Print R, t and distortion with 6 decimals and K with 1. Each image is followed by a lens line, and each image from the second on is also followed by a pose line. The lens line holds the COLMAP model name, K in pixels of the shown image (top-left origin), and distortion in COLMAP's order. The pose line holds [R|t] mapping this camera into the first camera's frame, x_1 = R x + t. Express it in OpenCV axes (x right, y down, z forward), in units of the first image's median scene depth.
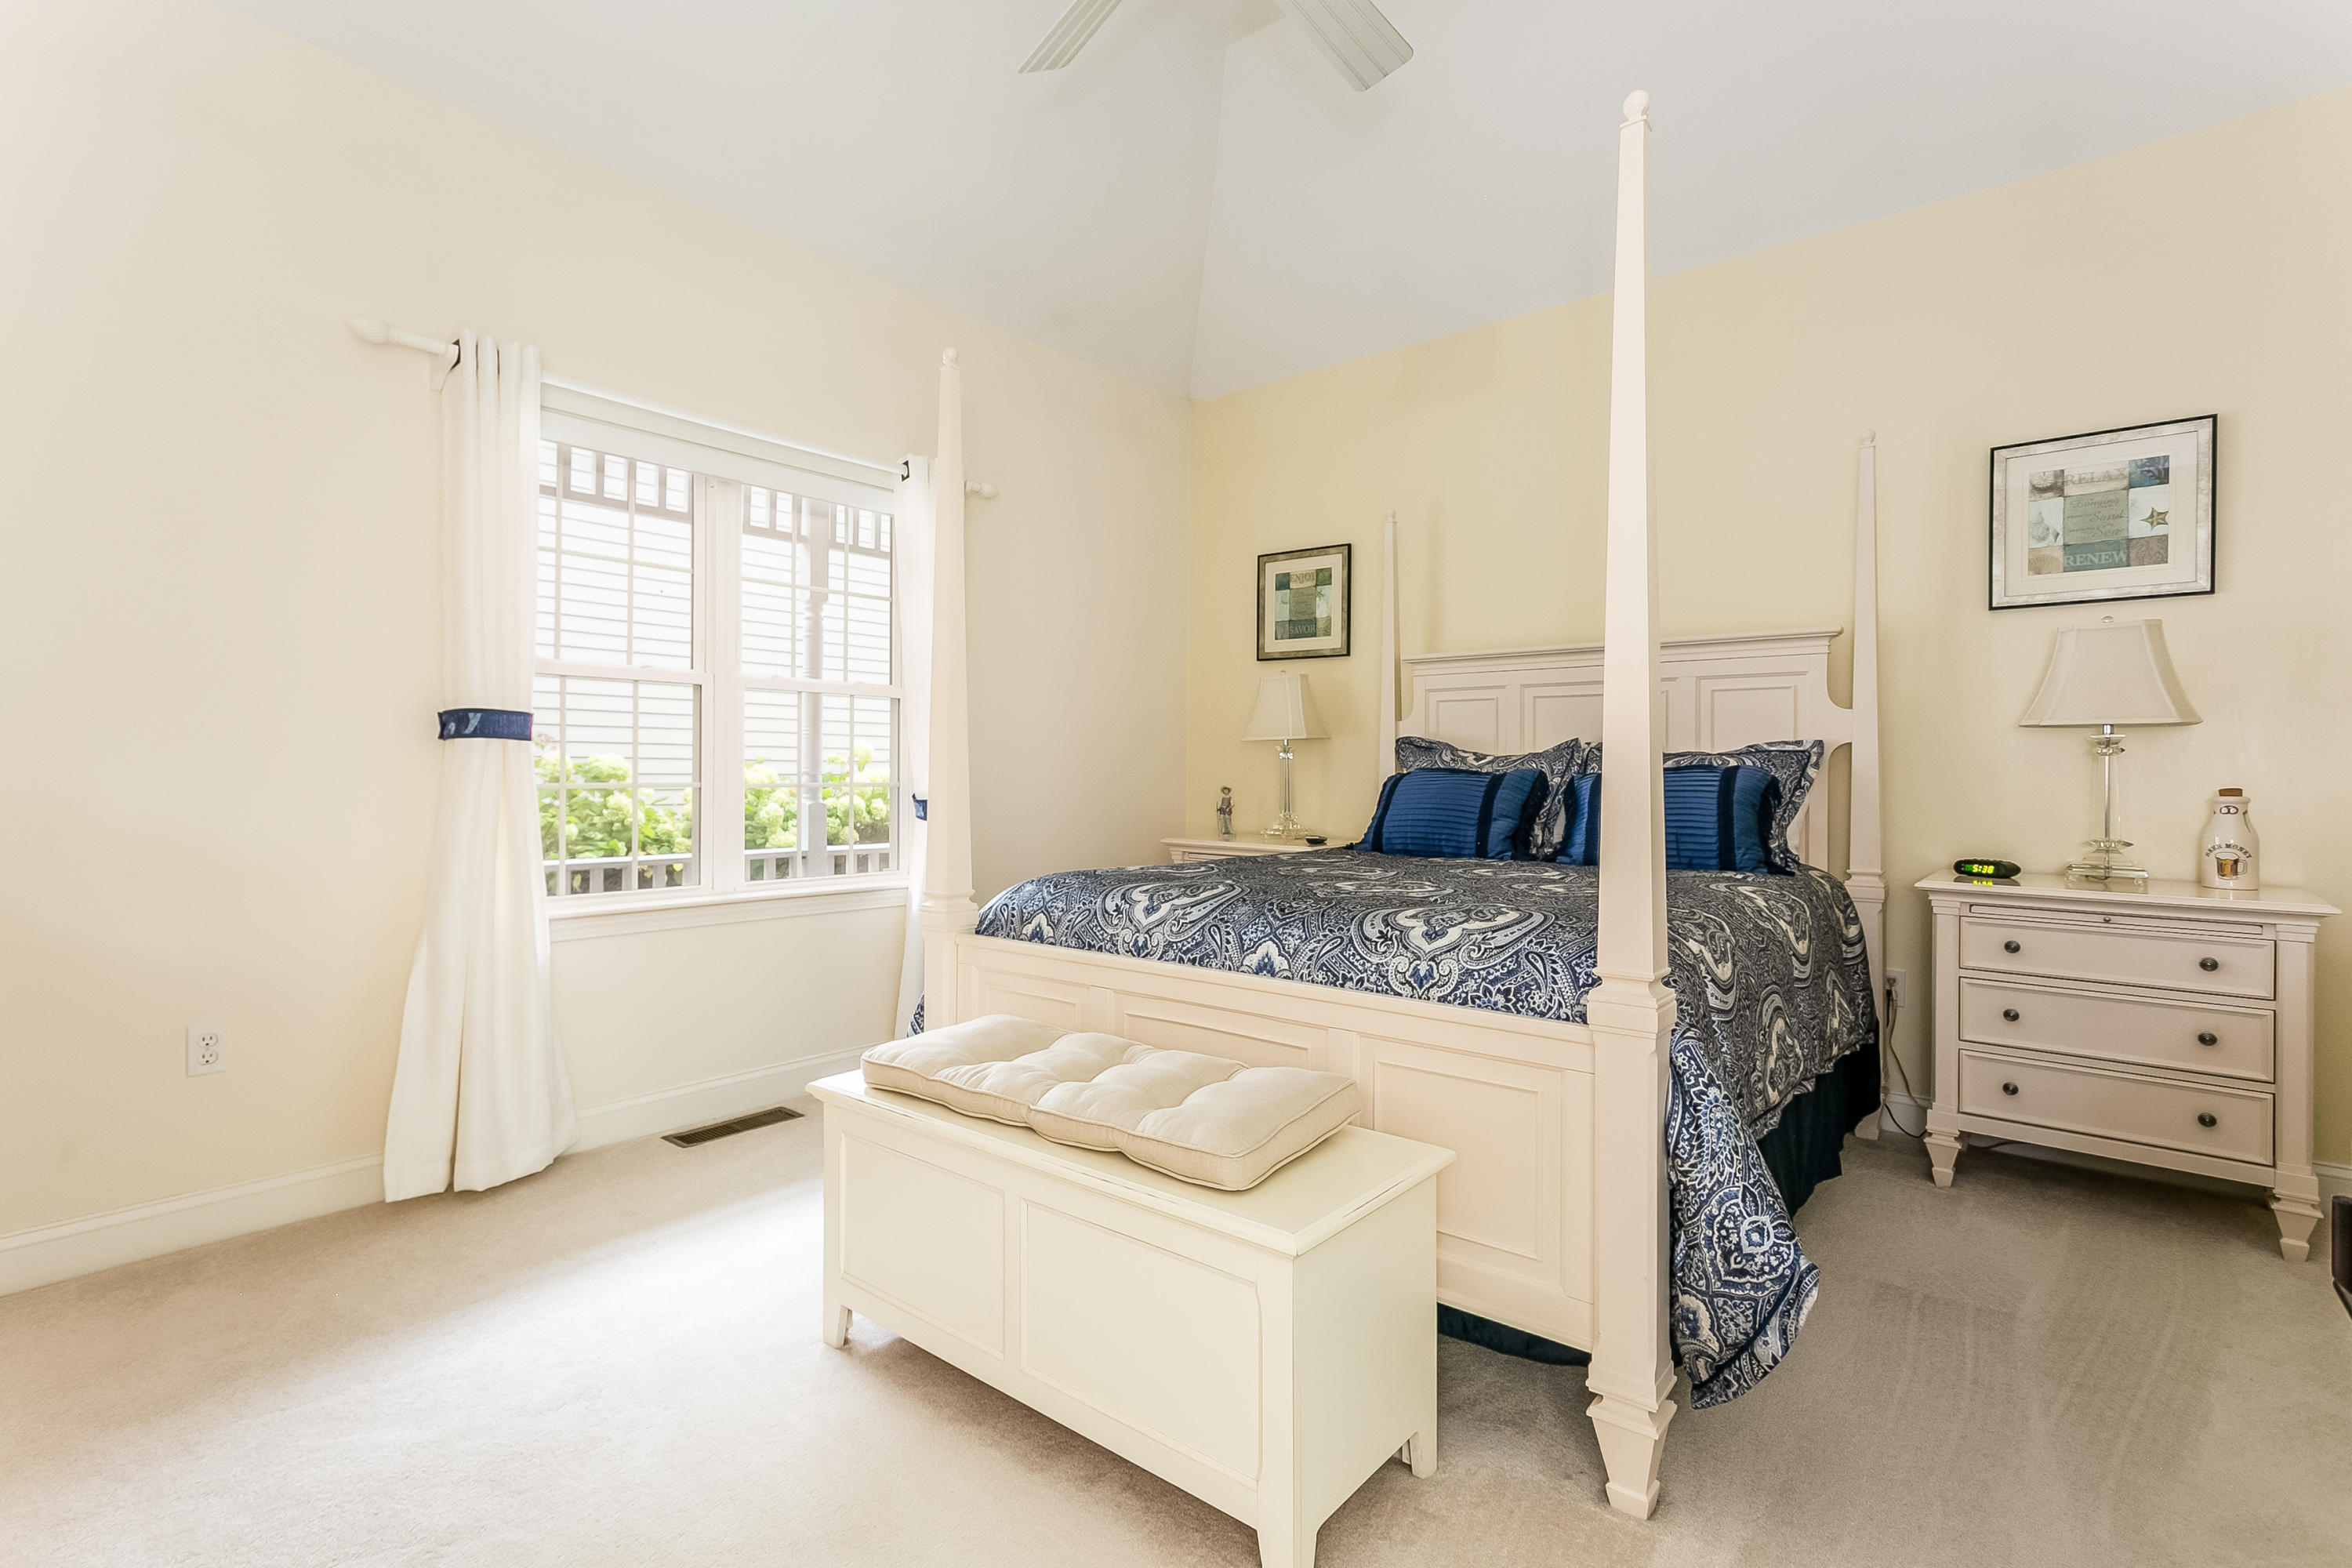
lens RADIAL K [[1087.9, 0, 1182.0], [0, 1087.9, 757.7], [0, 0, 1]] dist [0.035937, 0.000196]
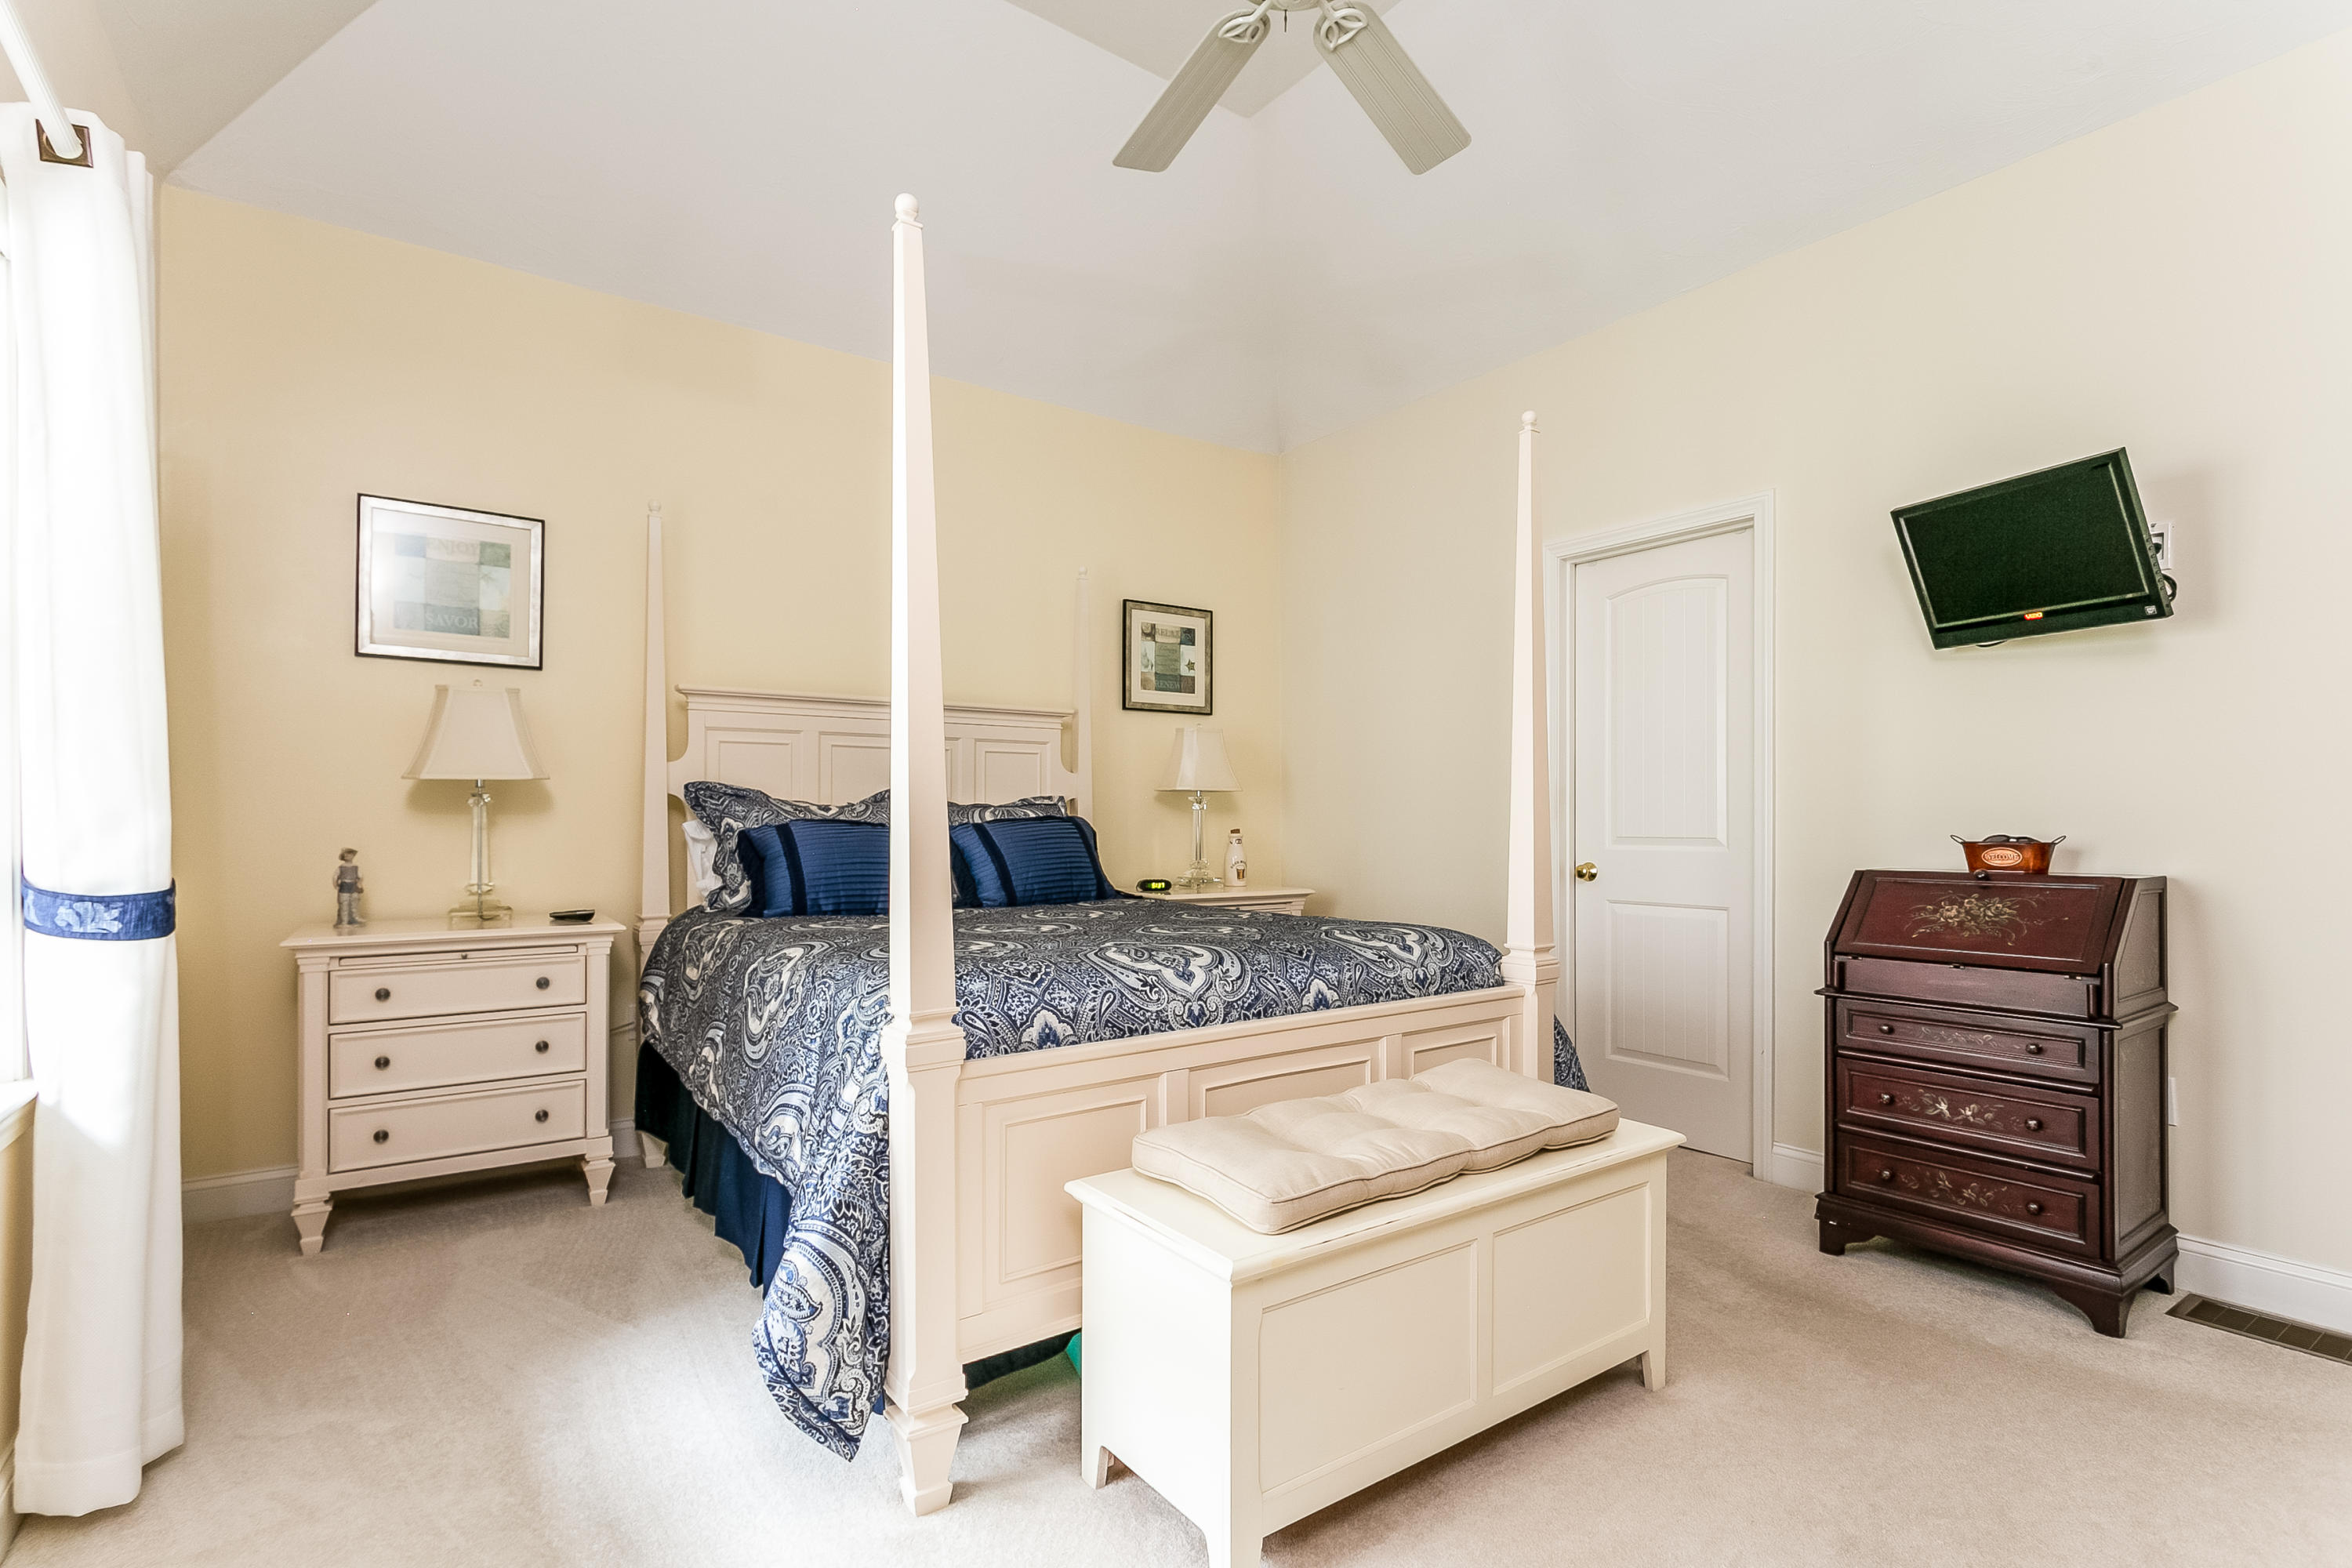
lens RADIAL K [[1130.7, 0, 1176.0], [0, 1130.7, 784.0], [0, 0, 1]] dist [-0.000280, -0.037057]
pose [[0.265926, 0.026327, 0.963634, -0.693810], [-0.007217, 0.999653, -0.025320, 0.002139], [-0.963967, -0.000222, 0.266023, 0.549295]]
